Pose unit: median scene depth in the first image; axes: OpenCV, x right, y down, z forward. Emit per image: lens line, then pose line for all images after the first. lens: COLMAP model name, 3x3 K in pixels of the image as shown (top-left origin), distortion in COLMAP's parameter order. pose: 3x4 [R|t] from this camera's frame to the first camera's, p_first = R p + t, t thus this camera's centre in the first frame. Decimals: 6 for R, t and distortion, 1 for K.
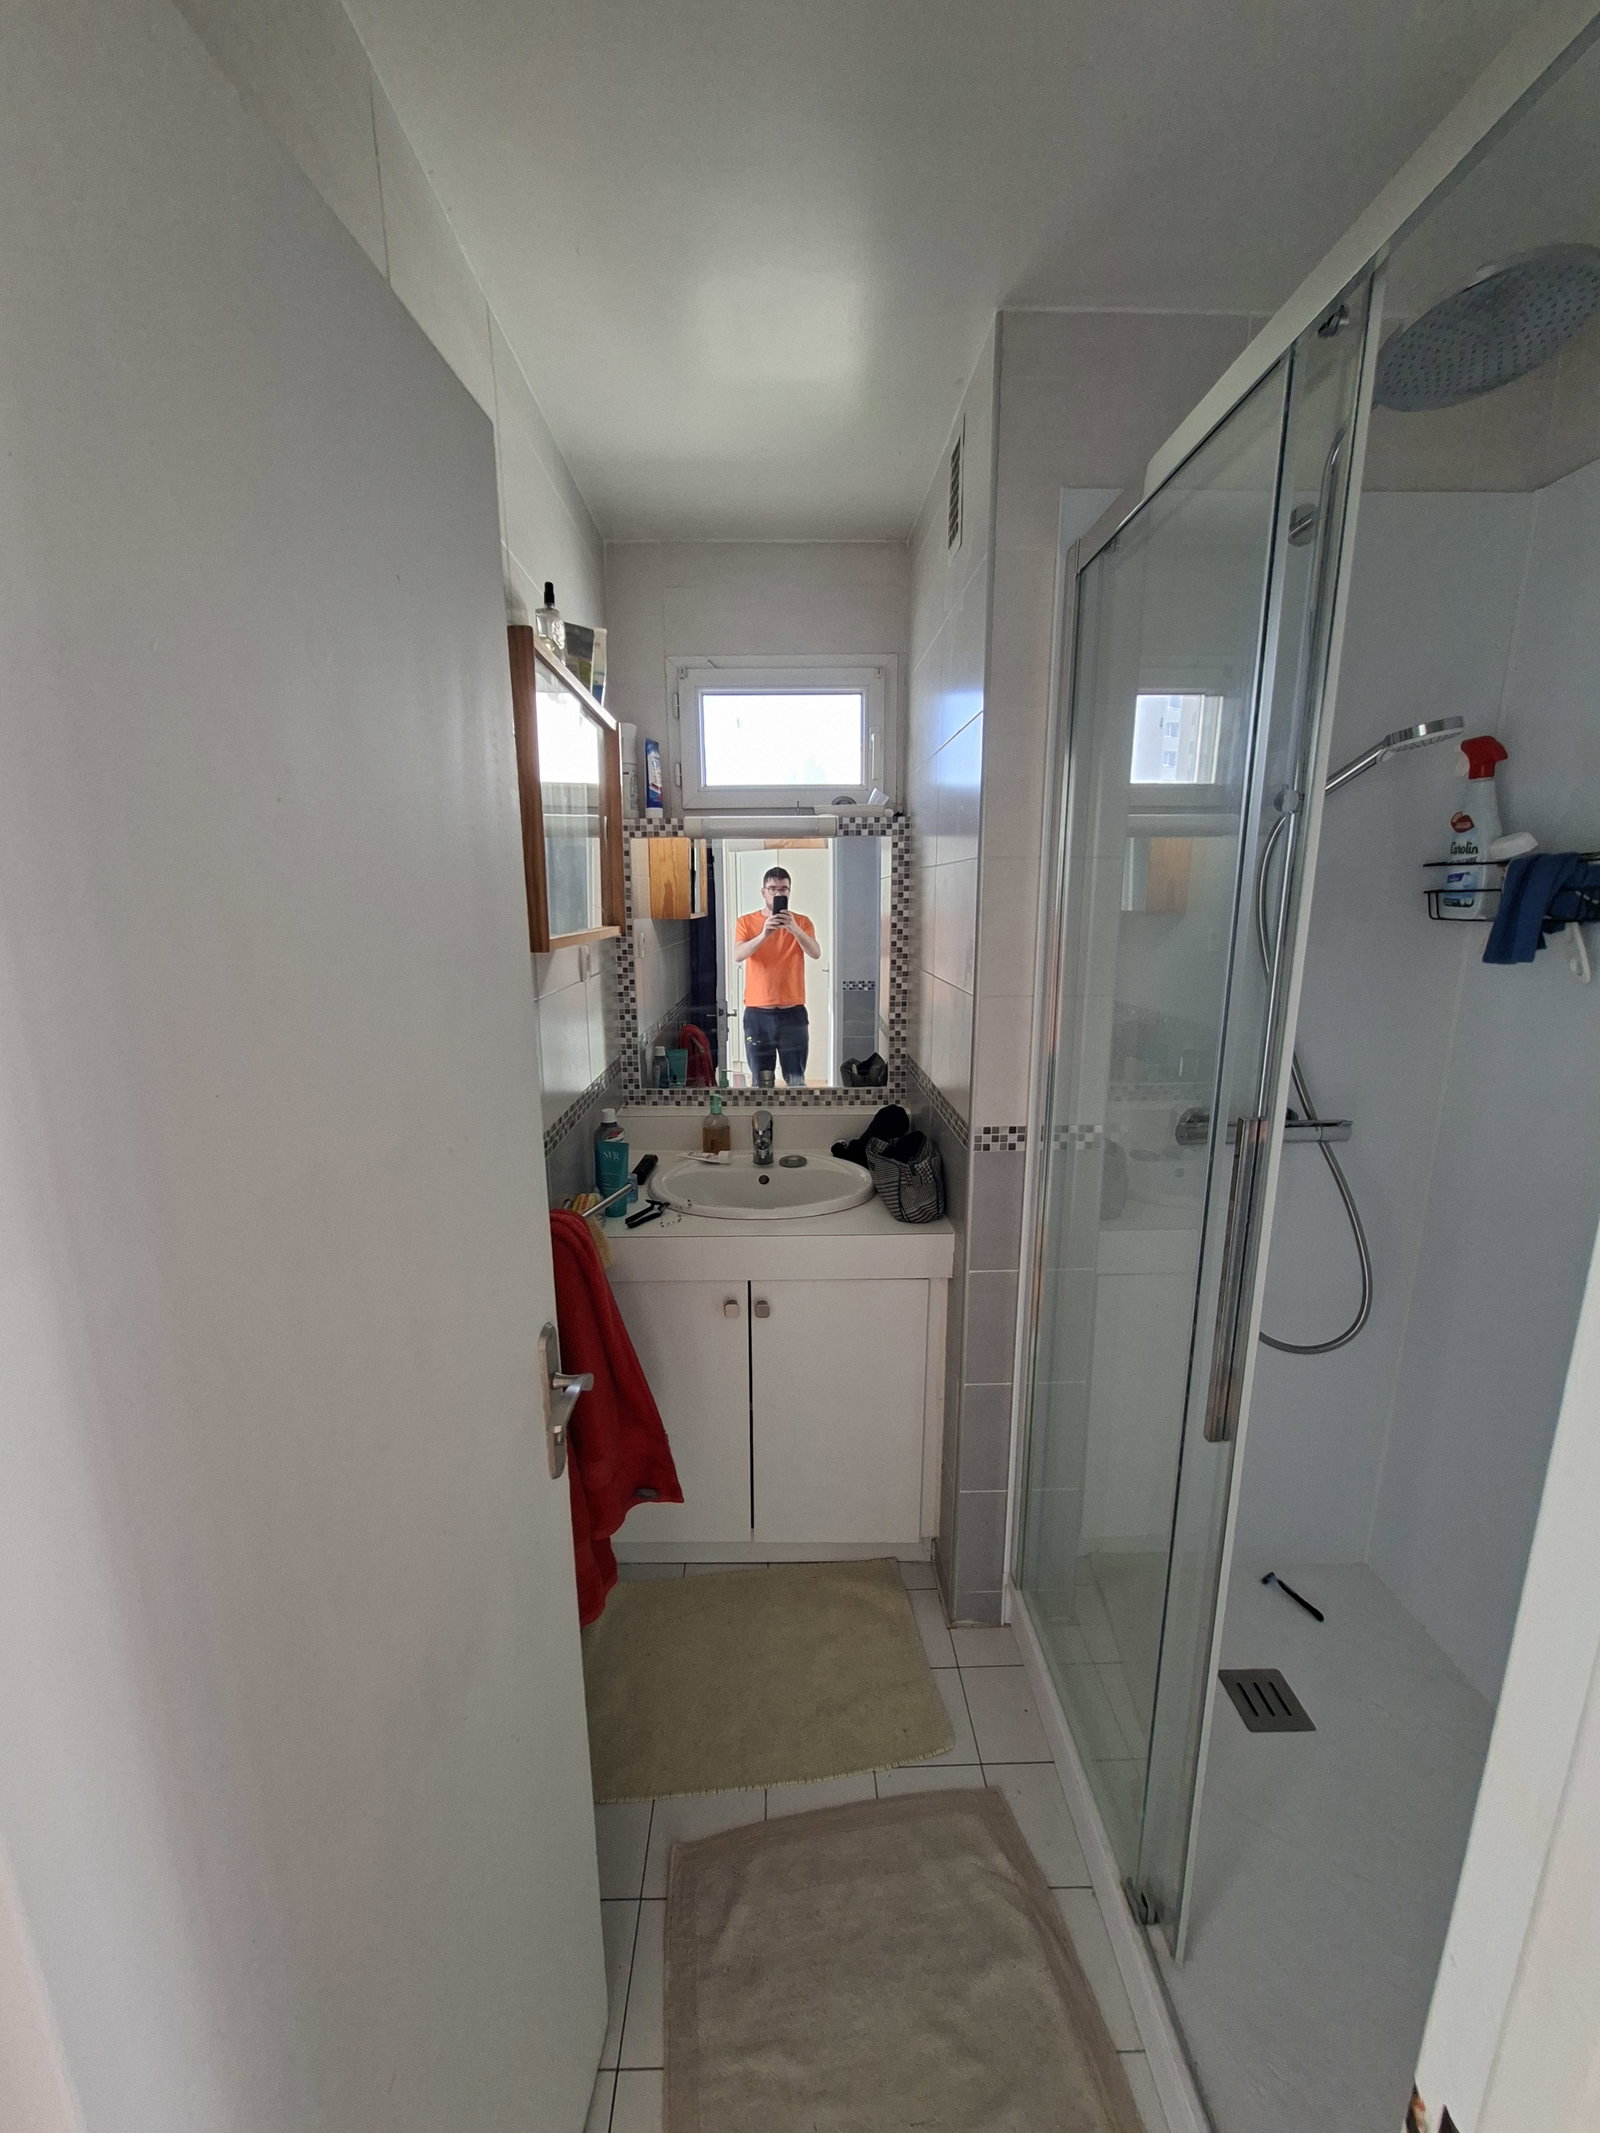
lens RADIAL K [[851.1, 0, 802.8], [0, 851.1, 1095.7], [0, 0, 1]] dist [-0.015422, 0.007752]
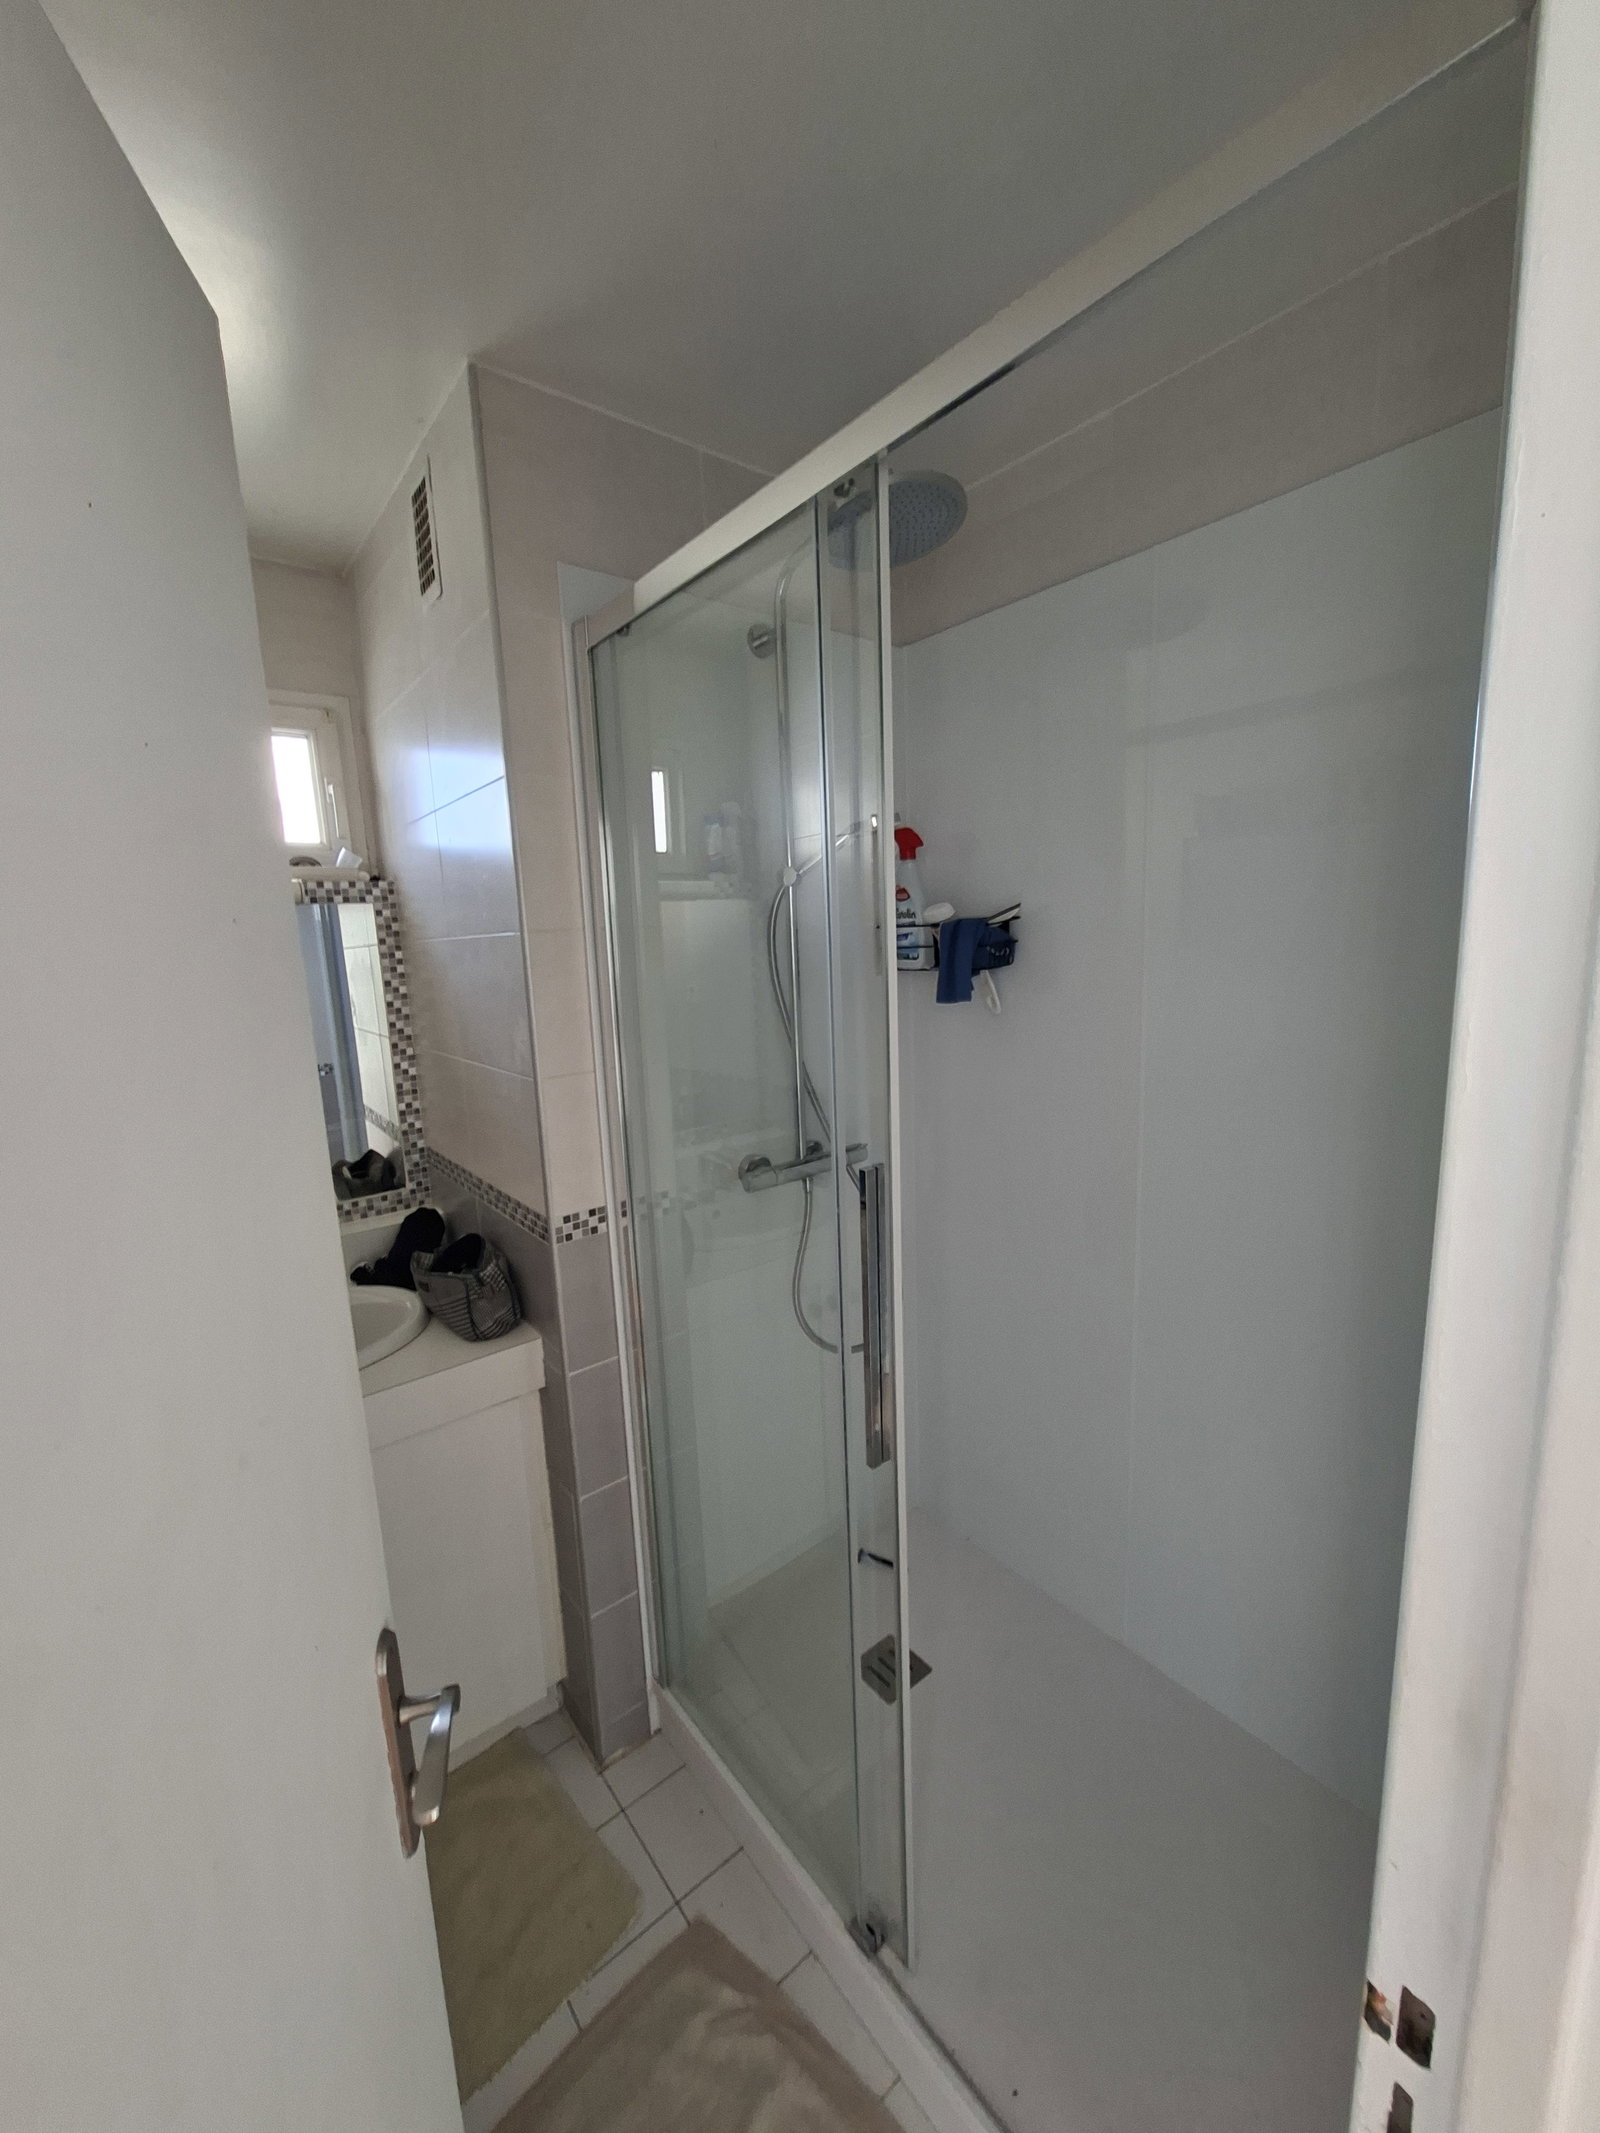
lens RADIAL K [[850.9, 0, 800.6], [0, 850.9, 1085.9], [0, 0, 1]] dist [-0.011417, 0.005823]
pose [[0.795057, -0.133106, 0.591749, -0.099459], [0.172036, 0.985044, -0.009569, -0.044871], [-0.581626, 0.109410, 0.806065, 0.080936]]
